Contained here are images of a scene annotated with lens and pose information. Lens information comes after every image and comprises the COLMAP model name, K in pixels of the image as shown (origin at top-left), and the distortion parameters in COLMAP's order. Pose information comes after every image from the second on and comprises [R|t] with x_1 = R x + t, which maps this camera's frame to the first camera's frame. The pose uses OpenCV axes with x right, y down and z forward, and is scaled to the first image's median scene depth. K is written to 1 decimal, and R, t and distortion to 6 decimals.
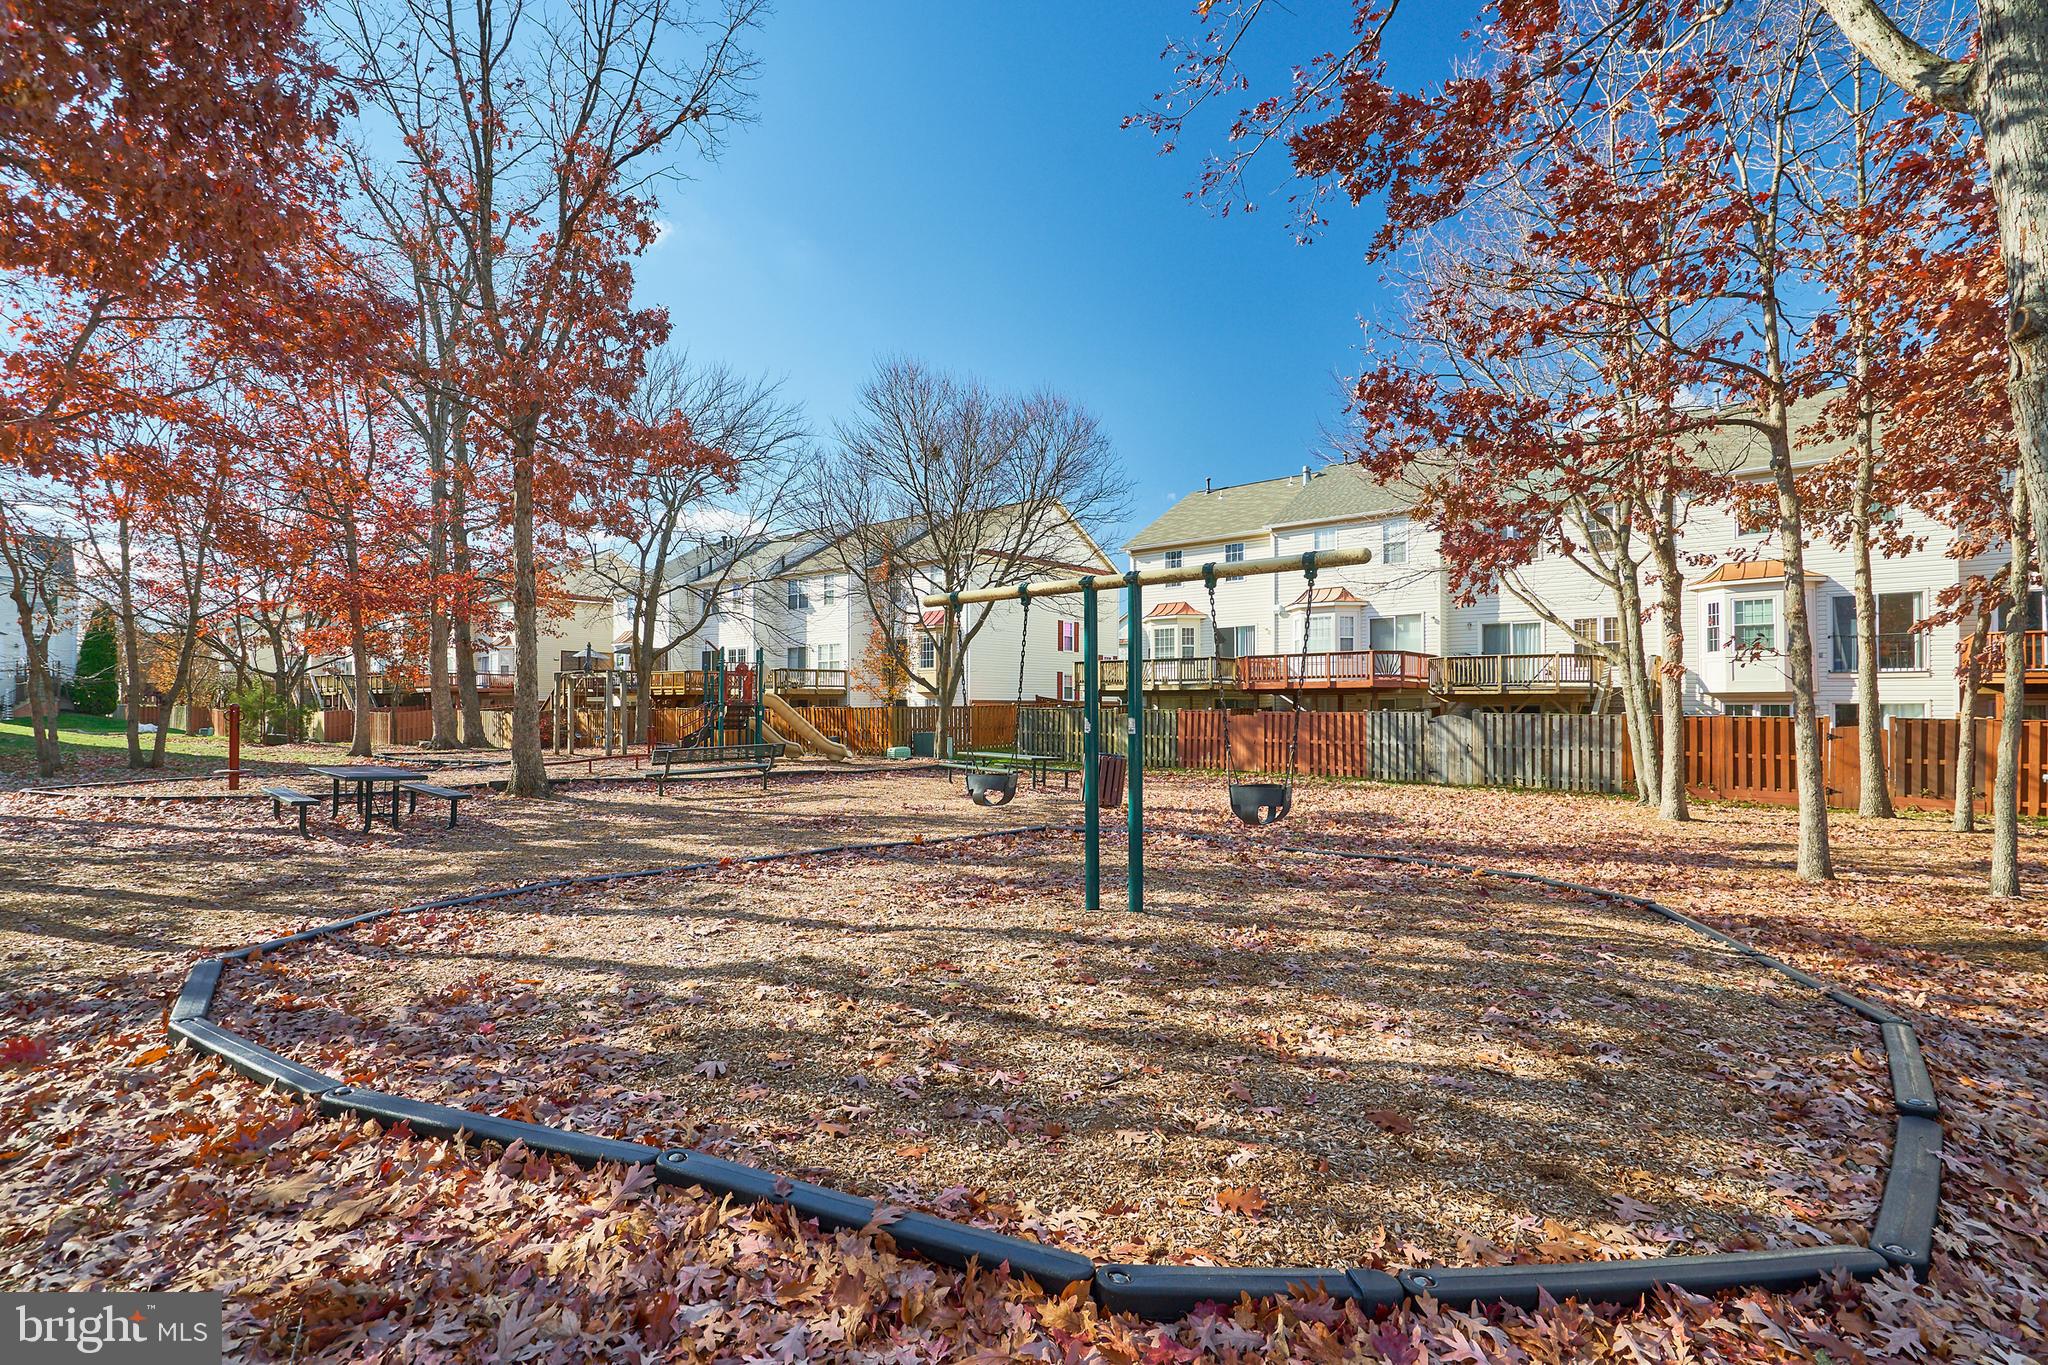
lens RADIAL K [[953.6, 0, 1025.1], [0, 953.6, 688.7], [0, 0, 1]] dist [-0.001462, 0.001500]
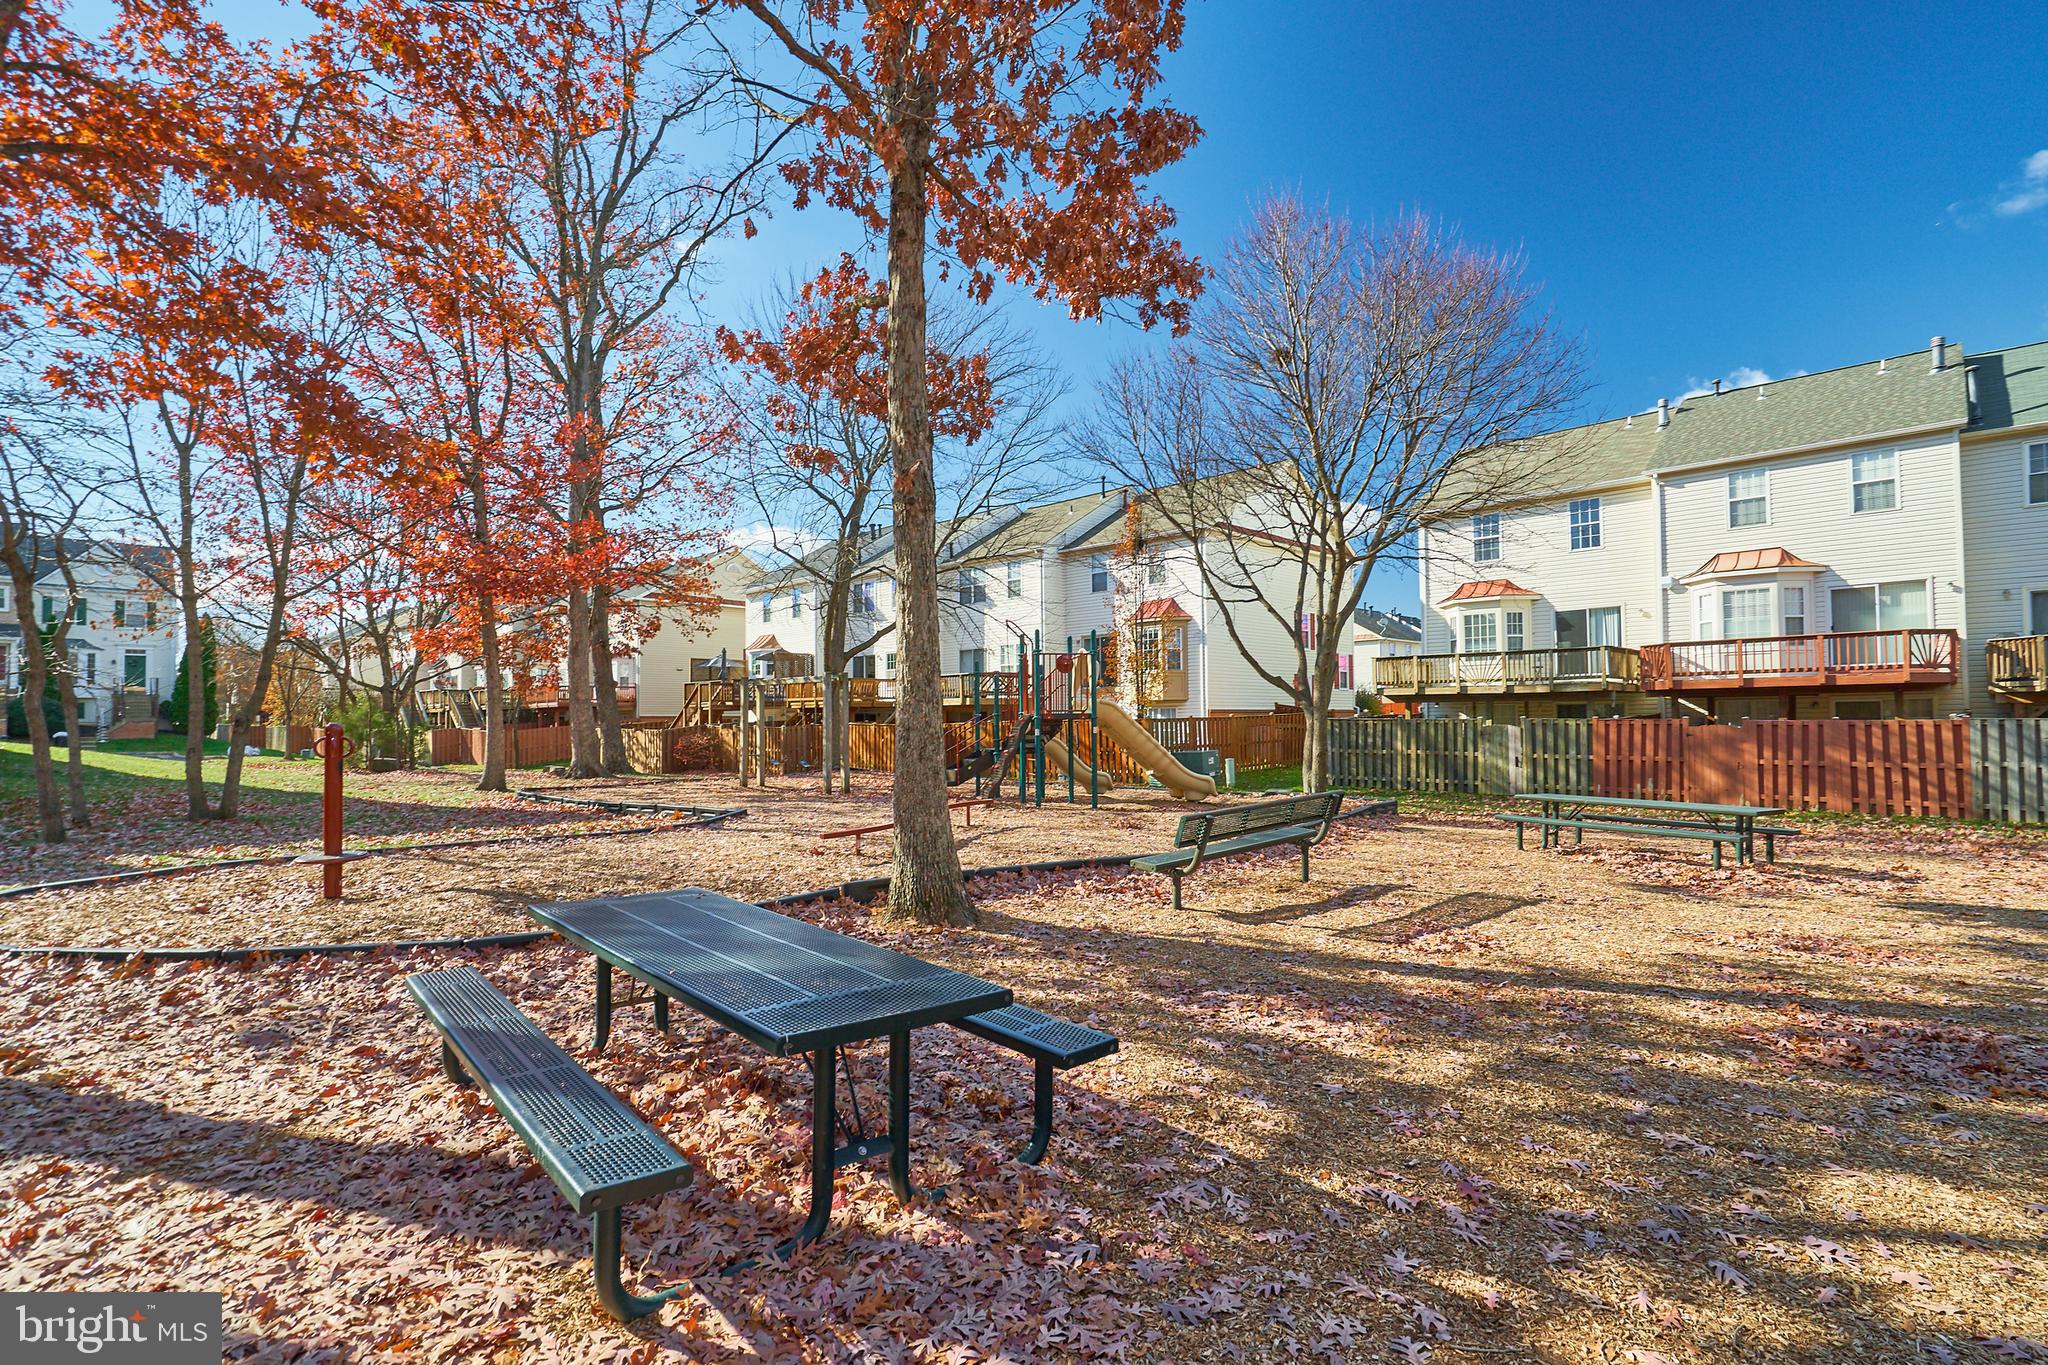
lens RADIAL K [[953.6, 0, 1023.0], [0, 953.6, 682.3], [0, 0, 1]] dist [-0.001462, 0.001500]
pose [[0.997457, -0.012508, -0.070158, -0.184282], [0.011213, 0.999760, -0.018822, 0.002931], [0.070377, 0.017988, 0.997358, 0.225241]]
